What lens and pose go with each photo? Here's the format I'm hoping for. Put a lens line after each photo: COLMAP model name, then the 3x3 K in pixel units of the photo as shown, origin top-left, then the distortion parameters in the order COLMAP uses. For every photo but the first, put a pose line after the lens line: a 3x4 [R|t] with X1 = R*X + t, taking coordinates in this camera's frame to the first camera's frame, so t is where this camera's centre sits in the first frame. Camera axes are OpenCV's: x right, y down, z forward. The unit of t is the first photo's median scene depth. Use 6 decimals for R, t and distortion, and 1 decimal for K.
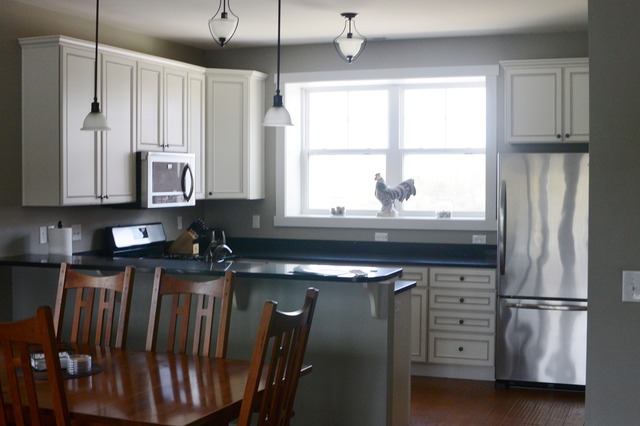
lens RADIAL K [[891.9, 0, 320.0], [0, 891.9, 213.0], [0, 0, 1]] dist [-0.165874, 0.042215]
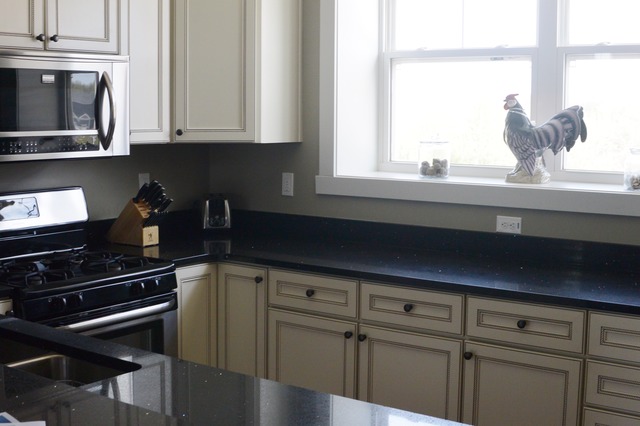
lens RADIAL K [[891.9, 0, 320.0], [0, 891.9, 213.0], [0, 0, 1]] dist [-0.165874, 0.042215]
pose [[0.962601, 0.033900, -0.268793, 0.106354], [-0.014142, 0.997075, 0.075107, -0.015639], [0.270553, -0.068497, 0.960265, 0.541316]]
